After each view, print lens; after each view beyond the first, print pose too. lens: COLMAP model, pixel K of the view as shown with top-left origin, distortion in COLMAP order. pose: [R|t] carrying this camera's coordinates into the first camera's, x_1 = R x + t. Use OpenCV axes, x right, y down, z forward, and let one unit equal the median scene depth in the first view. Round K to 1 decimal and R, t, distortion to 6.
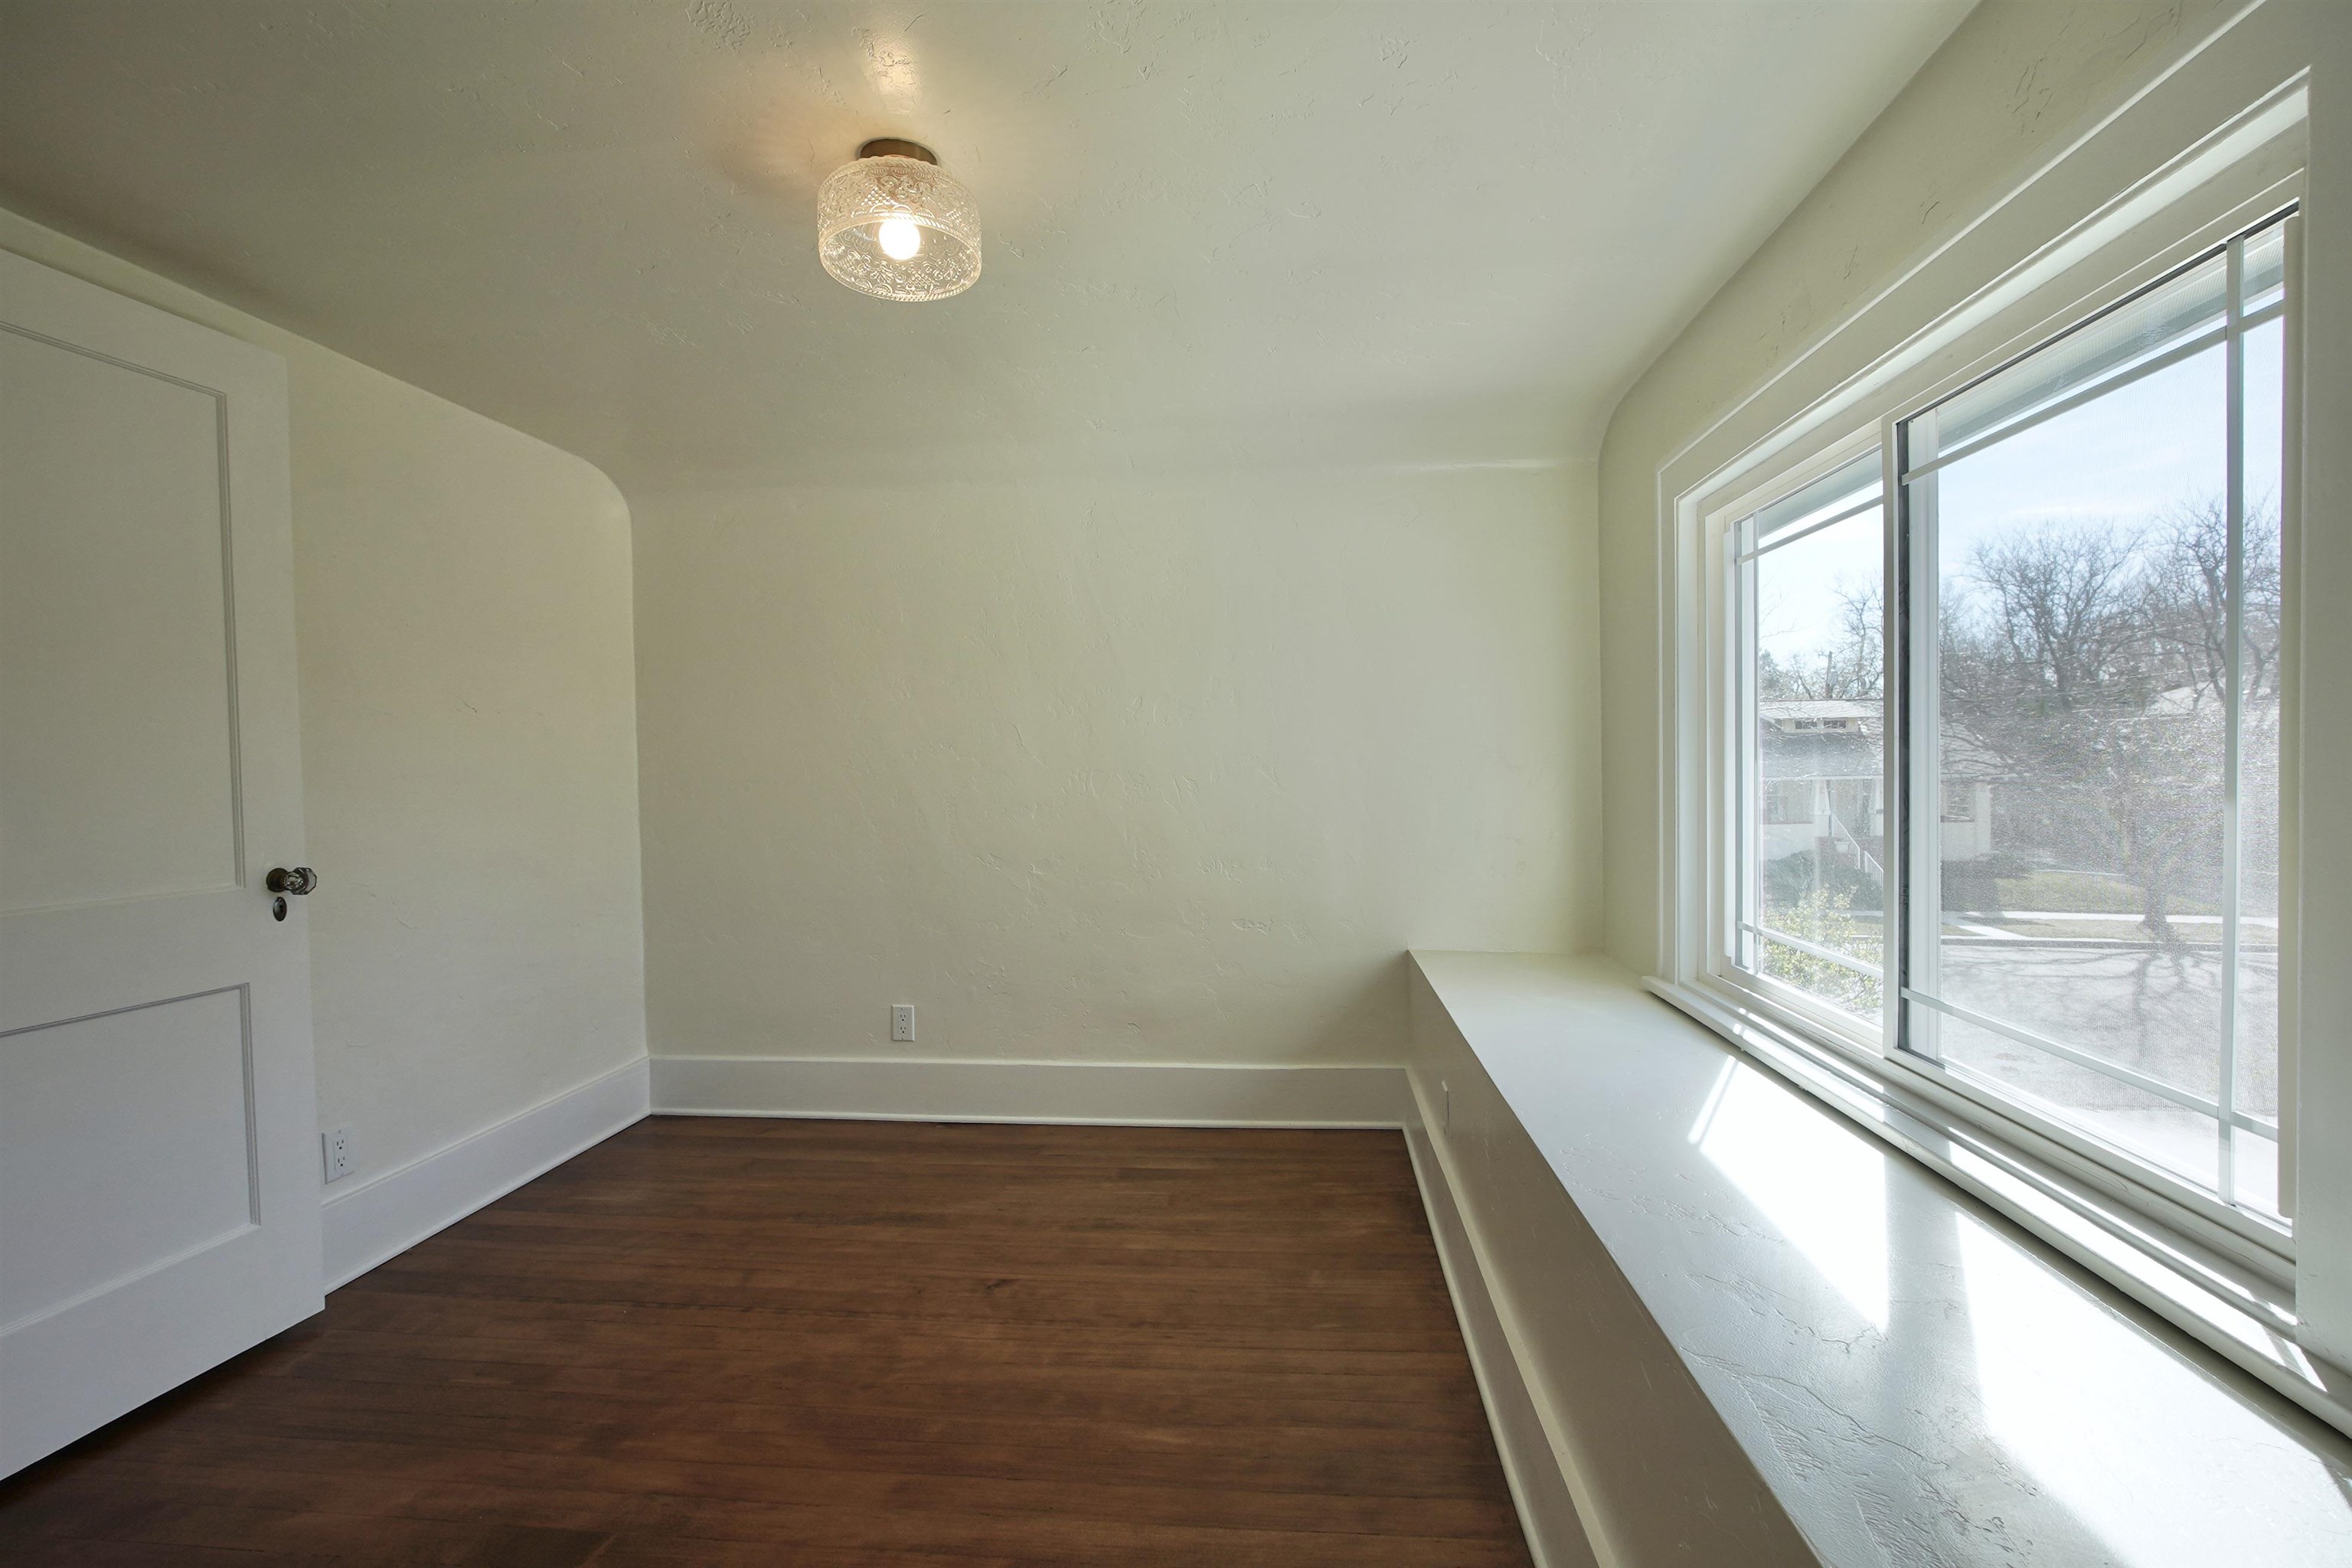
lens RADIAL K [[1088.6, 0, 1176.0], [0, 1088.6, 784.0], [0, 0, 1]] dist [-0.030289, 0.016357]
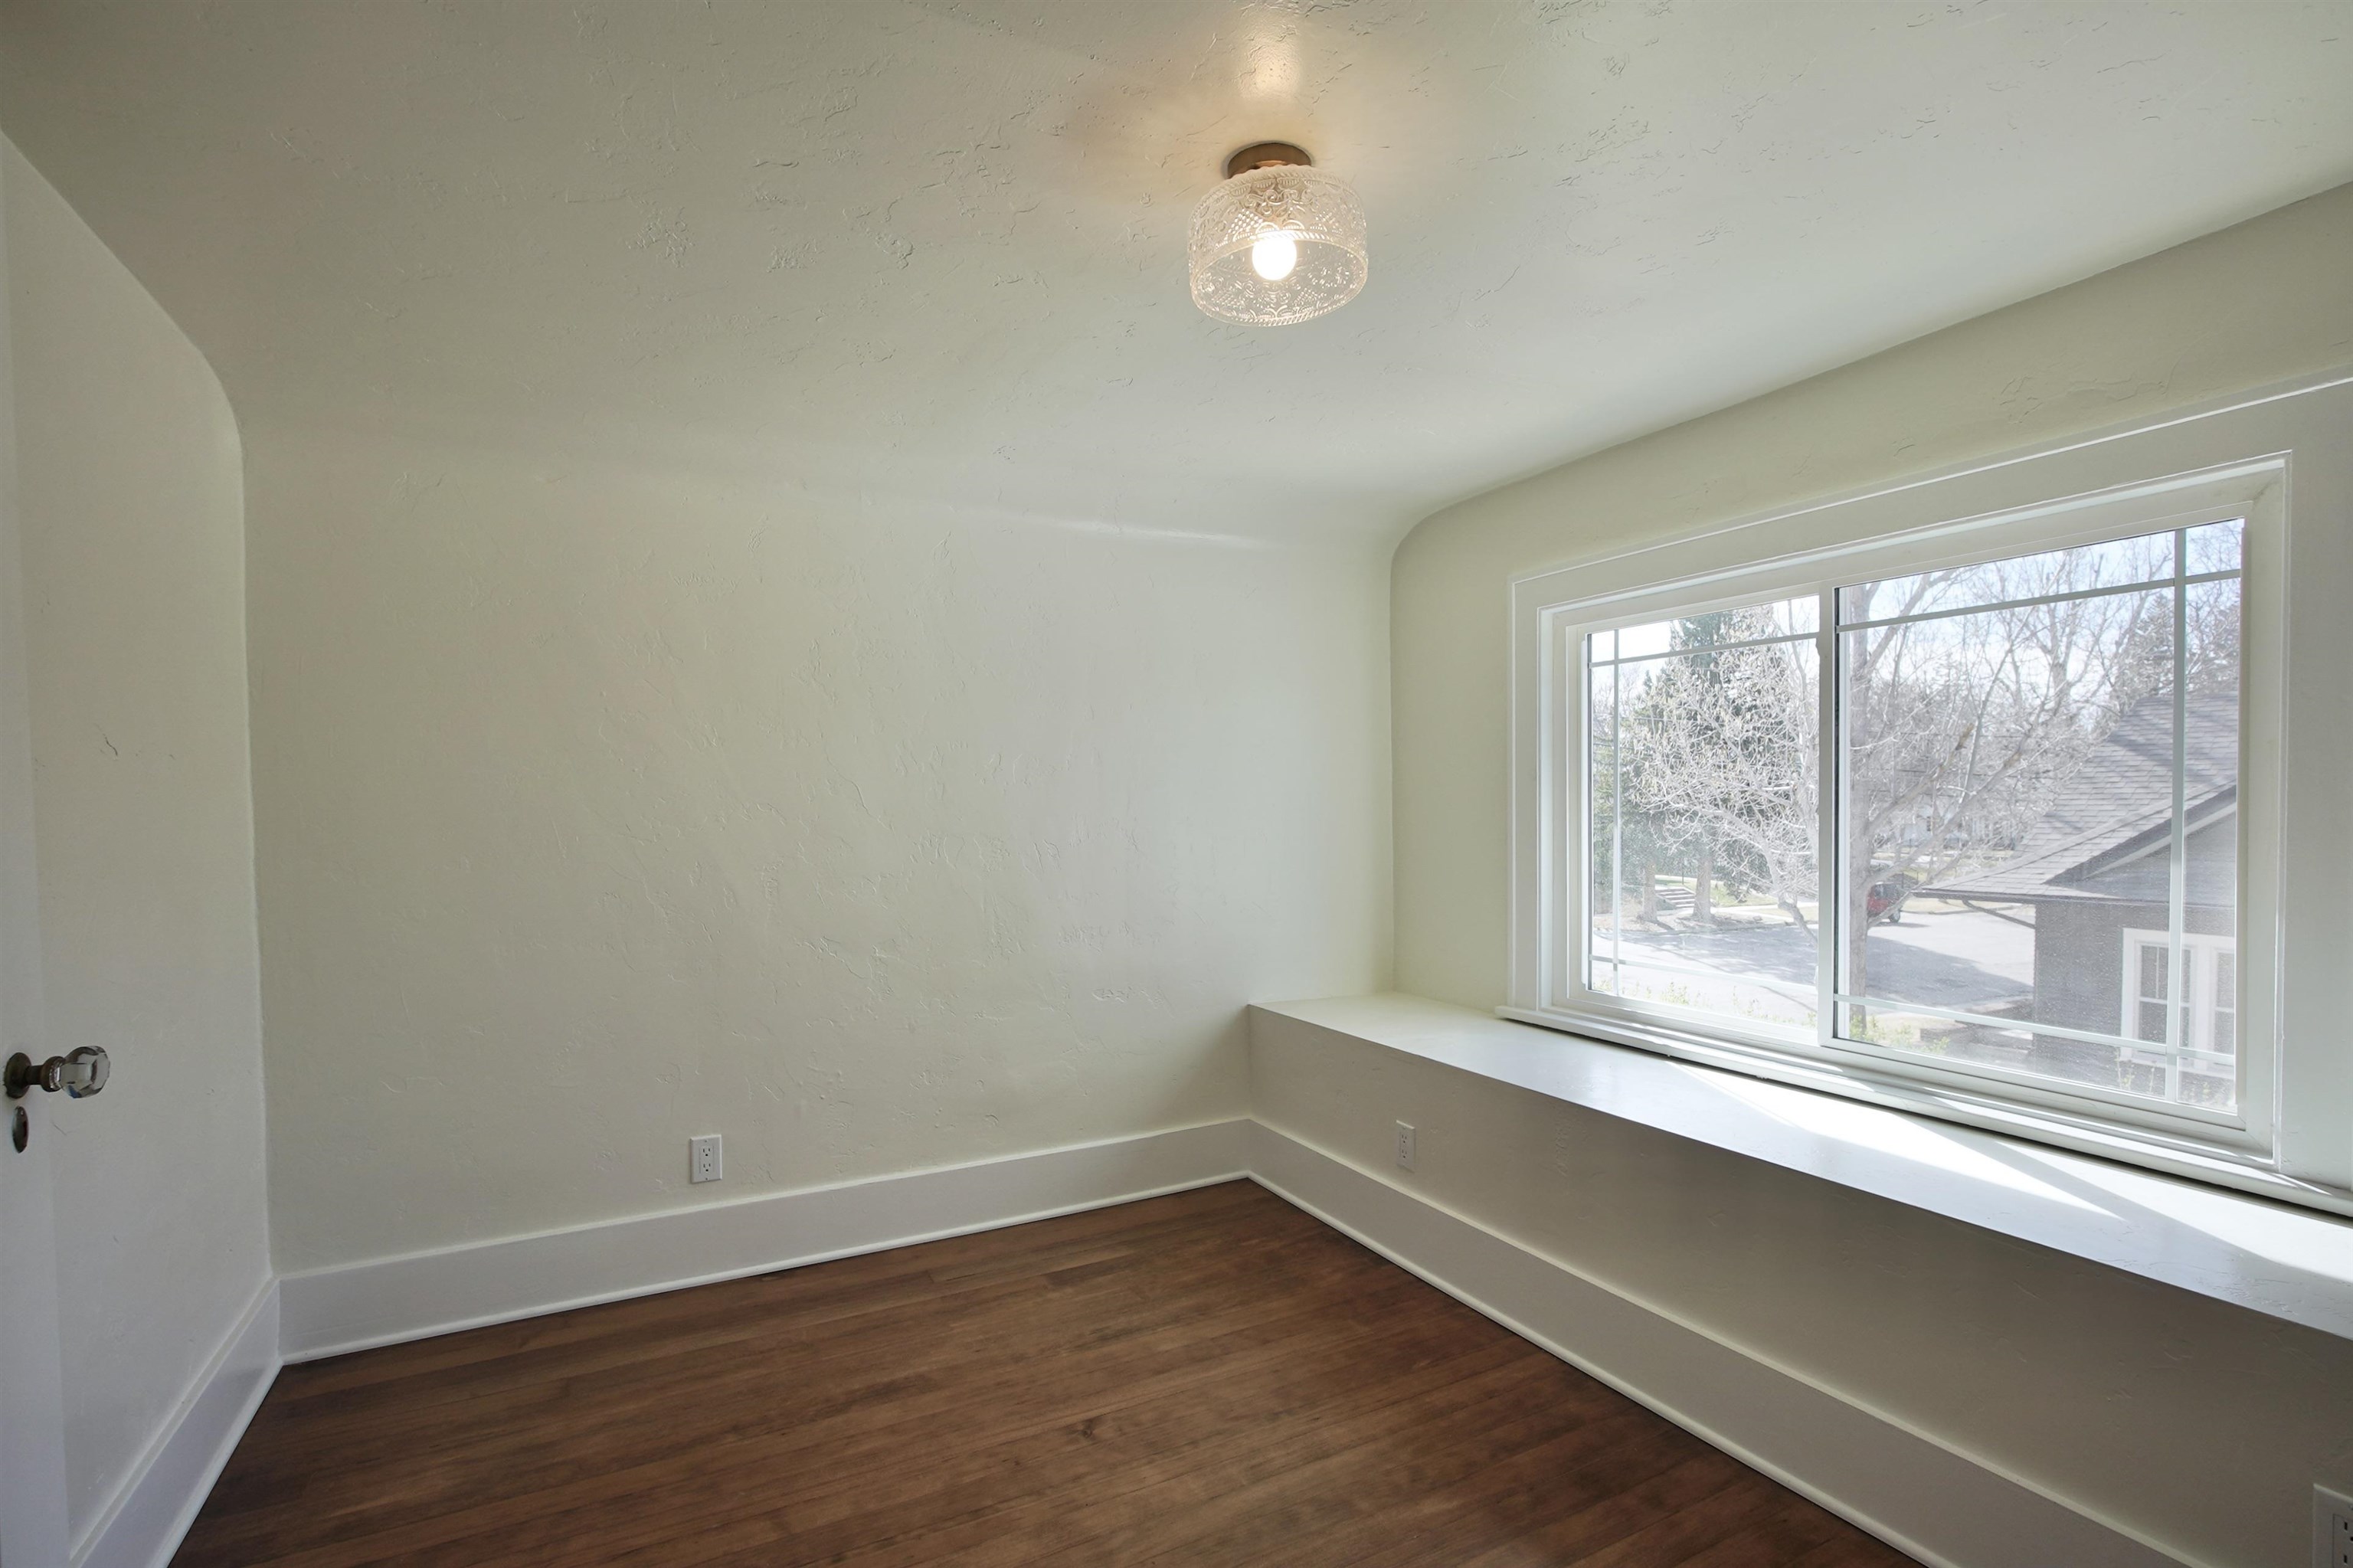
lens RADIAL K [[1115.3, 0, 1180.6], [0, 1115.3, 818.6], [0, 0, 1]] dist [-0.025115, 0.019075]
pose [[0.833203, -0.003734, 0.552955, -0.535726], [0.009382, 0.999929, -0.007384, -0.022733], [-0.552888, 0.011340, 0.833178, 0.178866]]
